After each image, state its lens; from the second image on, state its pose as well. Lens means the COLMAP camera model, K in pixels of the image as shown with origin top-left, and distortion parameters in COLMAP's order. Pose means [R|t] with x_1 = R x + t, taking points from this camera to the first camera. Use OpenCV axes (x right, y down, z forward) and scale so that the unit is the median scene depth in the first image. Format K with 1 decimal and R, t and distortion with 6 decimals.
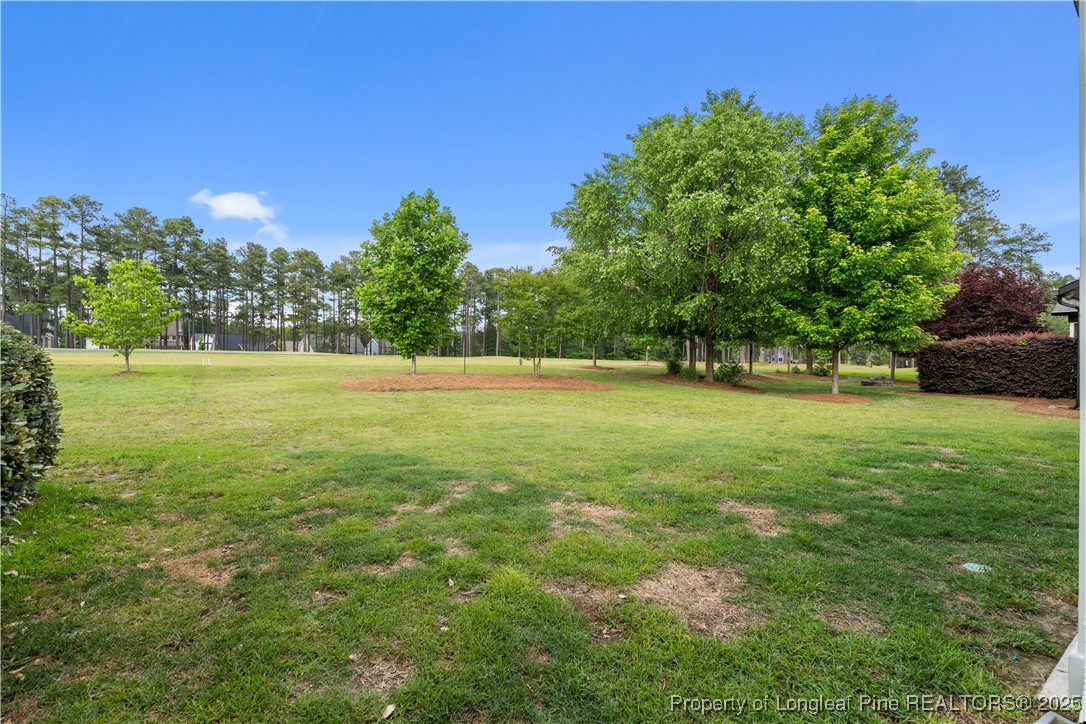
lens RADIAL K [[494.1, 0, 550.2], [0, 494.1, 359.9], [0, 0, 1]] dist [-0.017062, 0.000127]
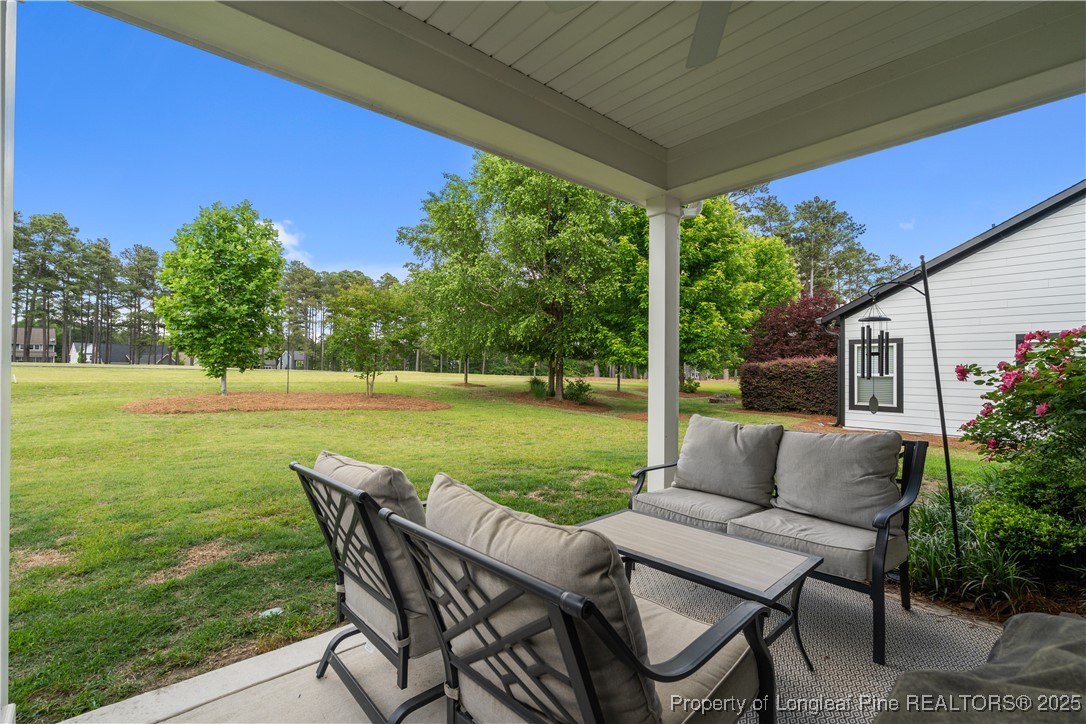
lens RADIAL K [[494.1, 0, 545.6], [0, 494.1, 362.4], [0, 0, 1]] dist [-0.017062, 0.000127]
pose [[0.990104, 0.007626, 0.140128, 0.177022], [-0.004233, 0.999691, -0.024500, -0.009461], [-0.140271, 0.023665, 0.989830, -0.013318]]
